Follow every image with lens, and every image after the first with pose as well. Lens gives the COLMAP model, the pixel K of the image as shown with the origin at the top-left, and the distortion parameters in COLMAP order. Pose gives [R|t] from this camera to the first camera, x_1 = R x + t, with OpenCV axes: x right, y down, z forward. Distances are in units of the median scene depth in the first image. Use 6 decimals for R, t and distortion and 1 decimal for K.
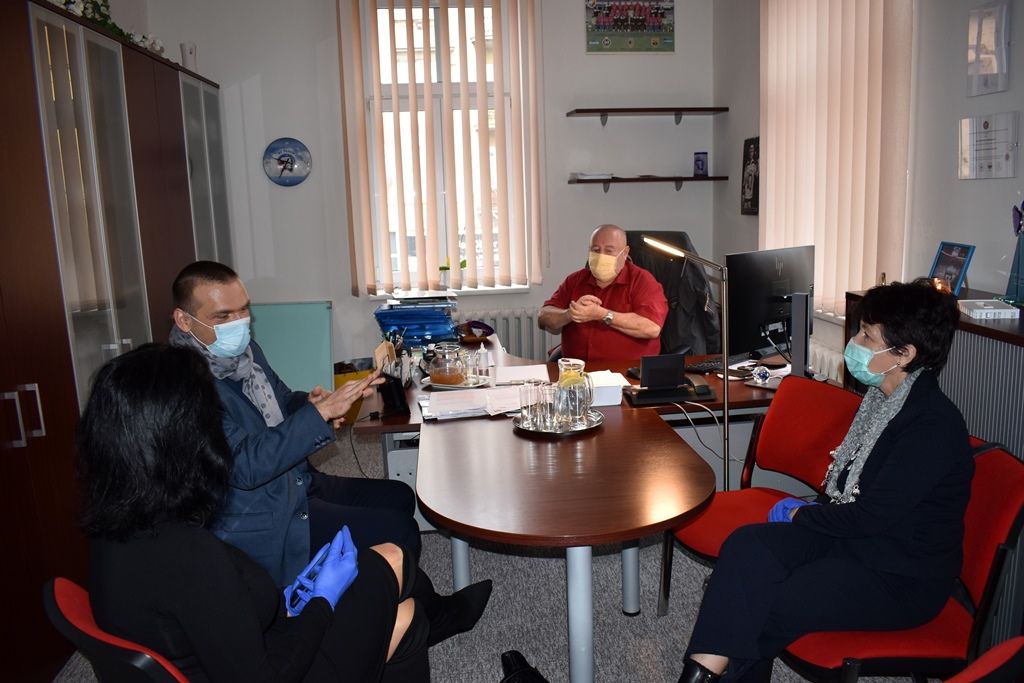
lens RADIAL K [[808.2, 0, 512.0], [0, 808.2, 341.5], [0, 0, 1]] dist [-0.071126, -0.001576]
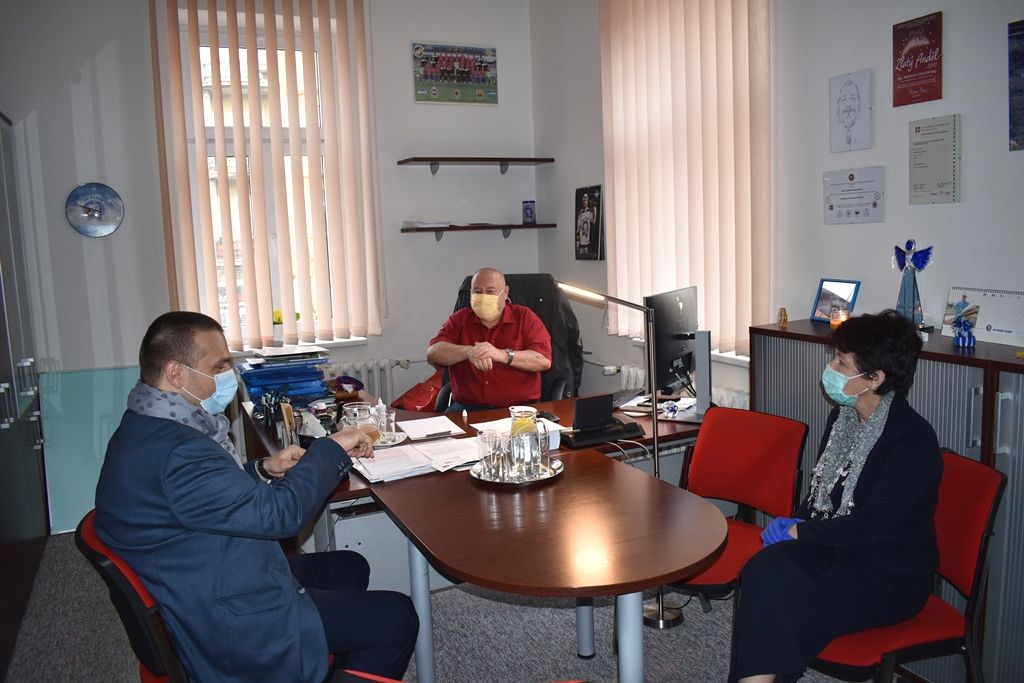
lens RADIAL K [[810.8, 0, 512.0], [0, 810.8, 341.5], [0, 0, 1]] dist [-0.049853, -0.005123]
pose [[0.945846, -0.048196, 0.321019, -0.142714], [0.066990, 0.996610, -0.047752, -0.006534], [-0.317629, 0.066671, 0.945868, 0.030265]]
